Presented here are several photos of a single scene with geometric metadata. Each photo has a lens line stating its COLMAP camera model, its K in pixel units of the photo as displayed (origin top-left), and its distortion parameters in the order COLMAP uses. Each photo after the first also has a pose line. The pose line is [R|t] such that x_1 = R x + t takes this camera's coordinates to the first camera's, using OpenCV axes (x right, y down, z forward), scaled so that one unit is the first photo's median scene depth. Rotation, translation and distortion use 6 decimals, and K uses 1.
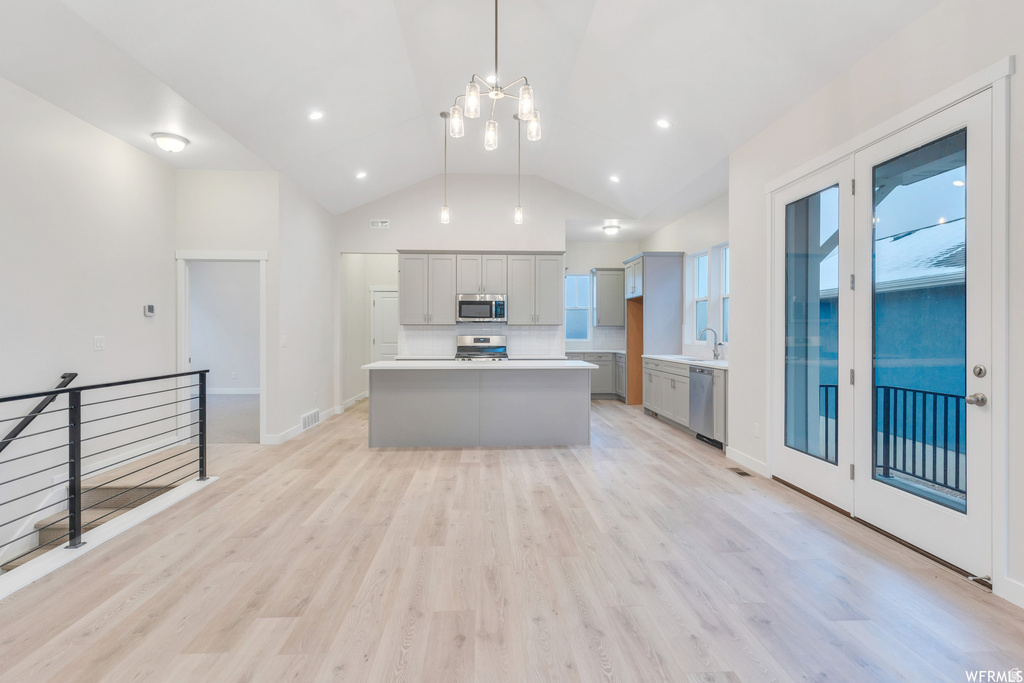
lens RADIAL K [[498.0, 0, 512.0], [0, 498.0, 341.5], [0, 0, 1]] dist [-0.000034, -0.000004]
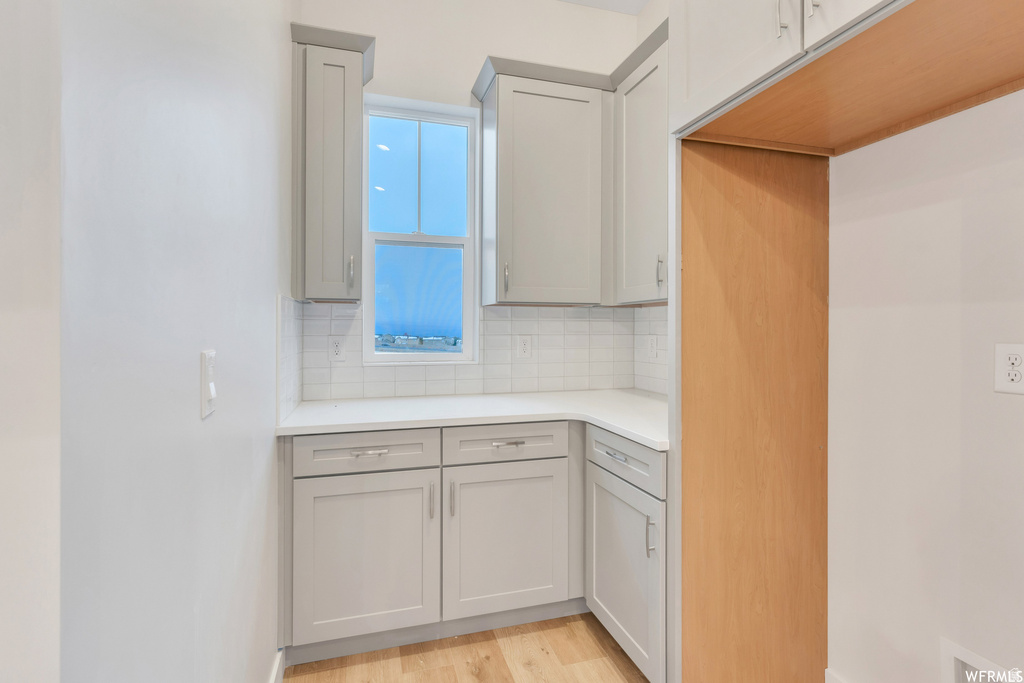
lens RADIAL K [[498.0, 0, 512.0], [0, 498.0, 341.5], [0, 0, 1]] dist [-0.000034, -0.000004]
pose [[0.973848, 0.003185, 0.227178, 0.117762], [-0.003439, 0.999994, 0.000722, -0.011215], [-0.227174, -0.001484, 0.973853, 0.738134]]
